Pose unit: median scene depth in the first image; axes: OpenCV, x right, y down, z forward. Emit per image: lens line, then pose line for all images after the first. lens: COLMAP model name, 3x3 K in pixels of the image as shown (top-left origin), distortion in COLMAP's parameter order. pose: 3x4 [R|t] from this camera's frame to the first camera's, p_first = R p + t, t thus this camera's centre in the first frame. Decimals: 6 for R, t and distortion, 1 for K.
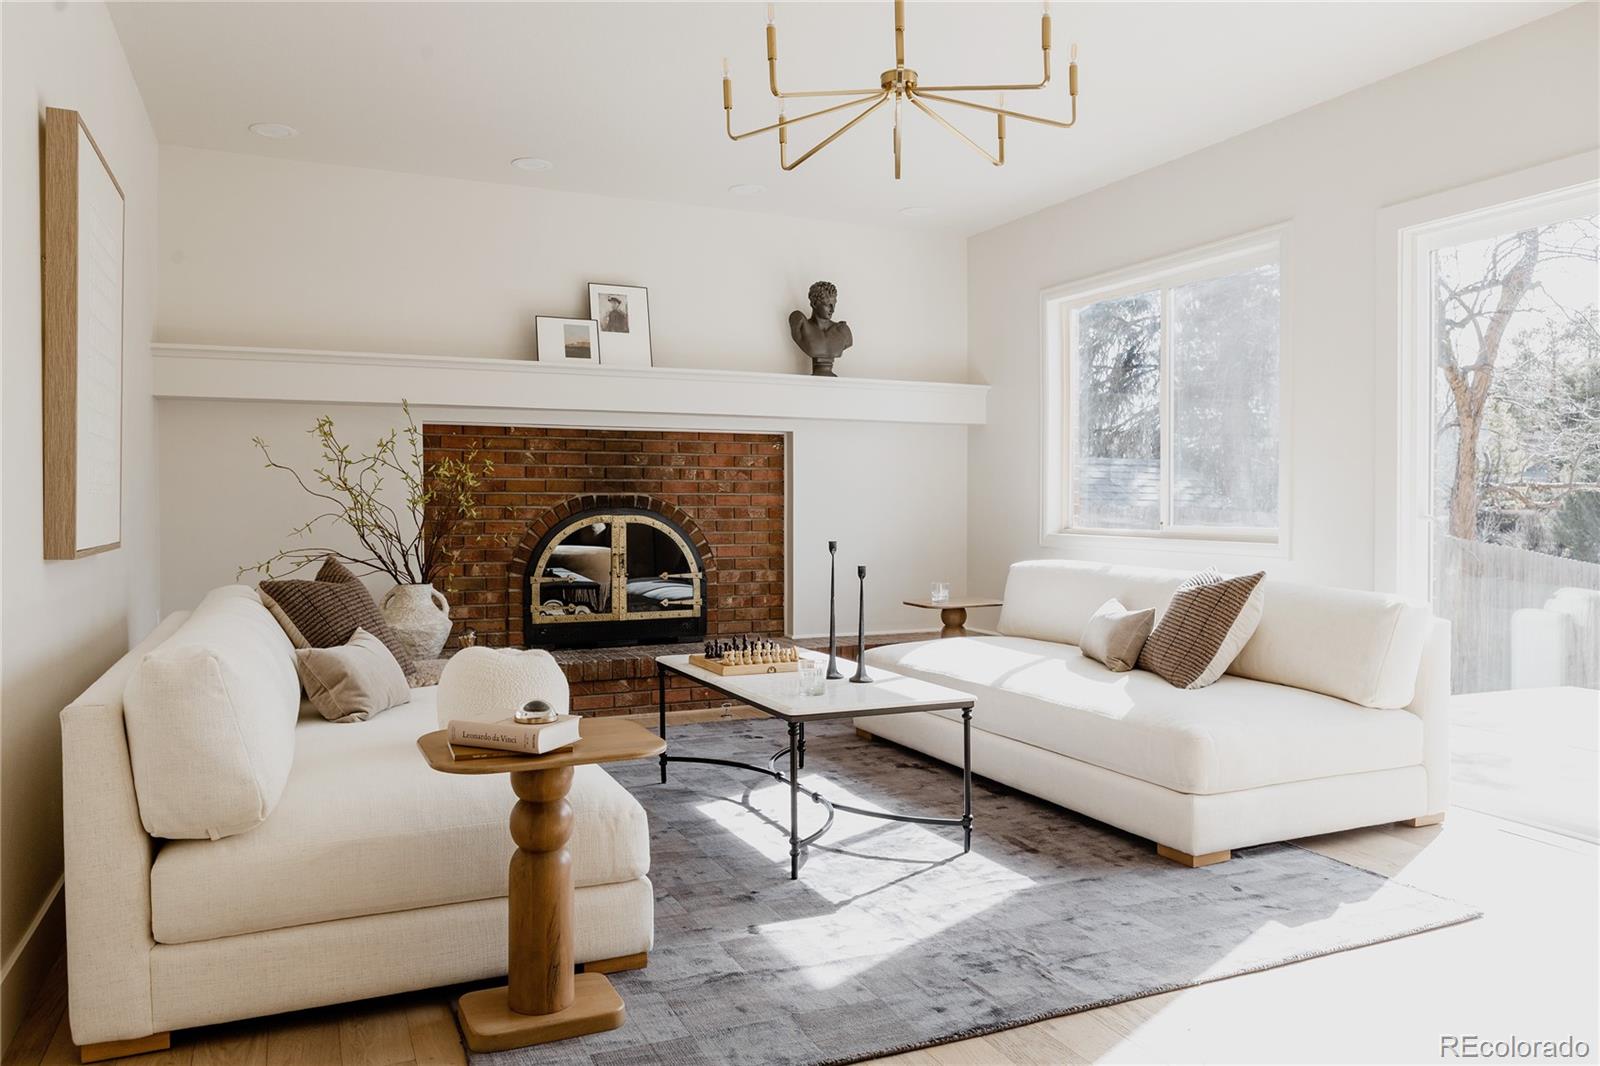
lens RADIAL K [[1132.1, 0, 801.3], [0, 1132.1, 528.1], [0, 0, 1]] dist [-0.008170, -0.003070]
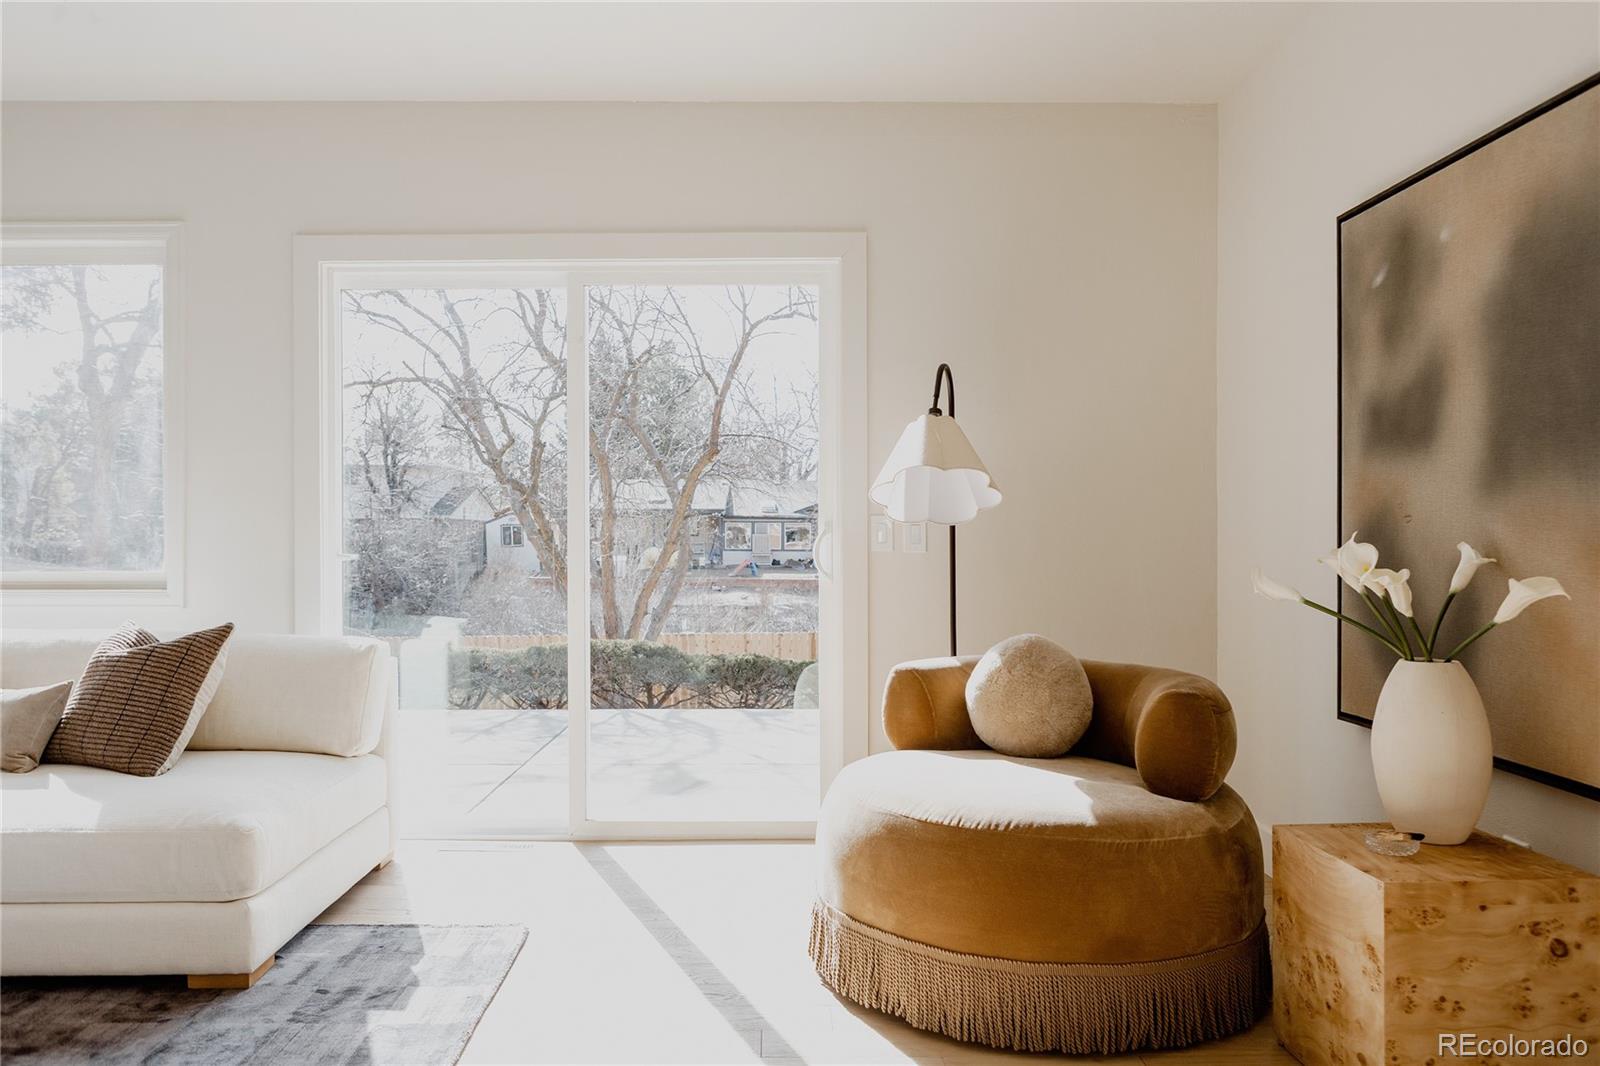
lens RADIAL K [[1132.1, 0, 798.9], [0, 1132.1, 531.8], [0, 0, 1]] dist [-0.008170, -0.003070]
pose [[0.399988, -0.000950, 0.916520, -0.233462], [0.023810, 0.999673, -0.009355, -0.014300], [-0.916211, 0.025564, 0.399880, 0.278557]]
